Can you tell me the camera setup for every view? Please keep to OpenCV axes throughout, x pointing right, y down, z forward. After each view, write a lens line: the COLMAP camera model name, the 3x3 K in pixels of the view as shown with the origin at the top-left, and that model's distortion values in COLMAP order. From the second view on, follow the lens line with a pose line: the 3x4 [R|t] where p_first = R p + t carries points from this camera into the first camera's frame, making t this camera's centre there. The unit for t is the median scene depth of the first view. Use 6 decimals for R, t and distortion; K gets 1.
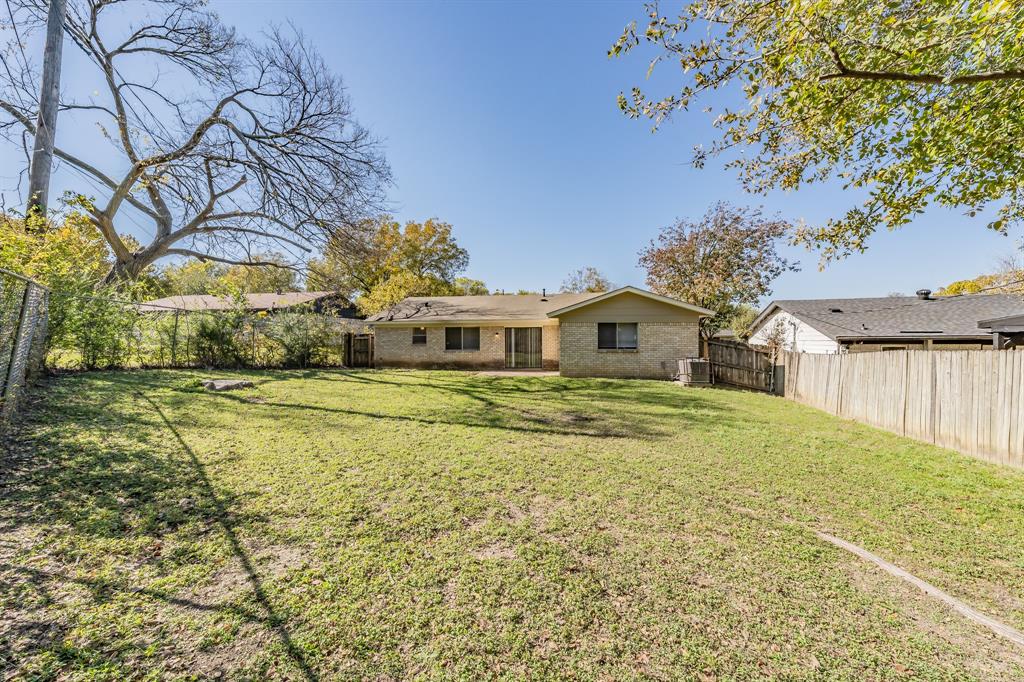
lens RADIAL K [[351.5, 0, 513.1], [0, 351.5, 340.1], [0, 0, 1]] dist [-0.001047, -0.000082]
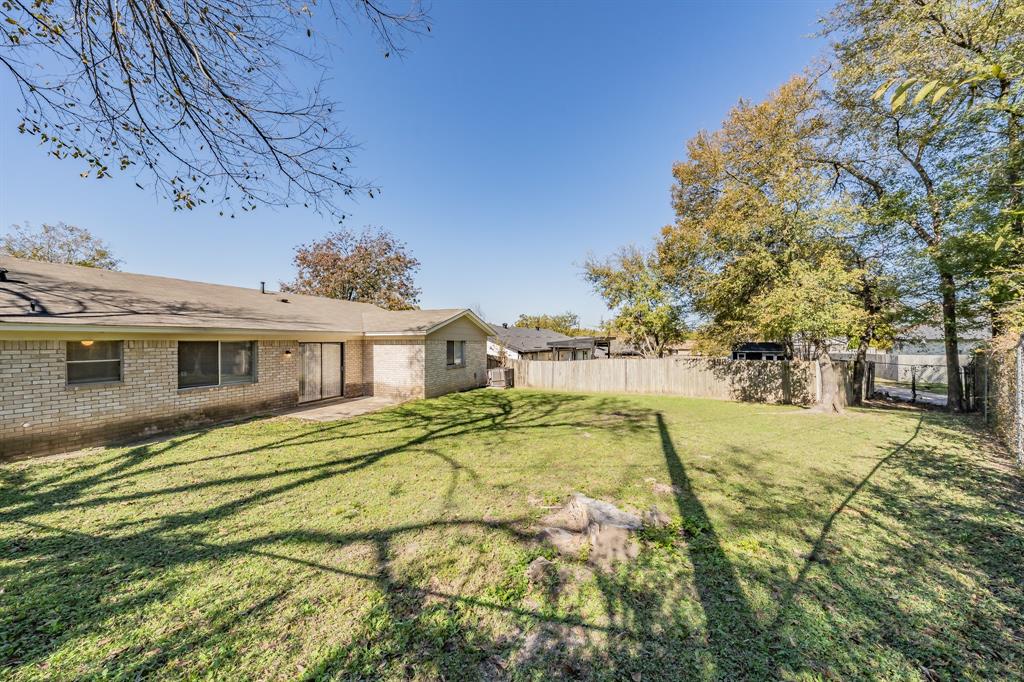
lens RADIAL K [[351.5, 0, 518.0], [0, 351.5, 341.6], [0, 0, 1]] dist [-0.001047, -0.000082]
pose [[0.220290, 0.001260, 0.975434, -0.689865], [0.002597, 0.999995, -0.001878, -0.042557], [-0.975431, 0.002947, 0.220285, 0.554725]]
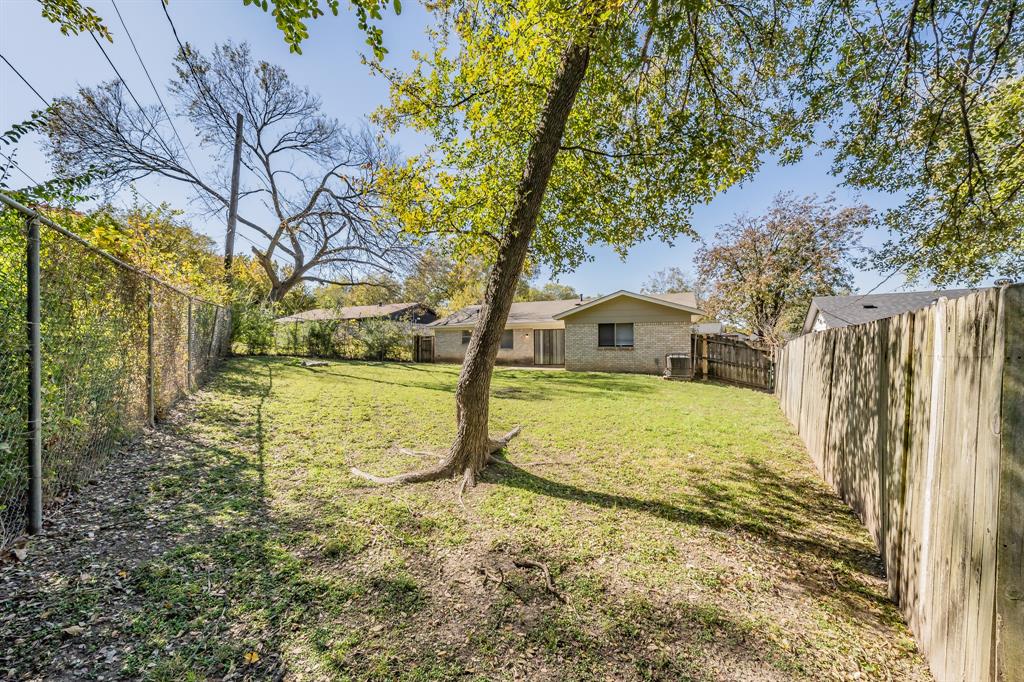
lens RADIAL K [[359.7, 0, 511.1], [0, 359.7, 342.8], [0, 0, 1]] dist [0.001020, 0.000001]
pose [[0.958149, -0.000205, -0.286271, 0.294694], [-0.002474, 0.999956, -0.008996, 0.022758], [0.286260, 0.009328, 0.958106, -0.181885]]
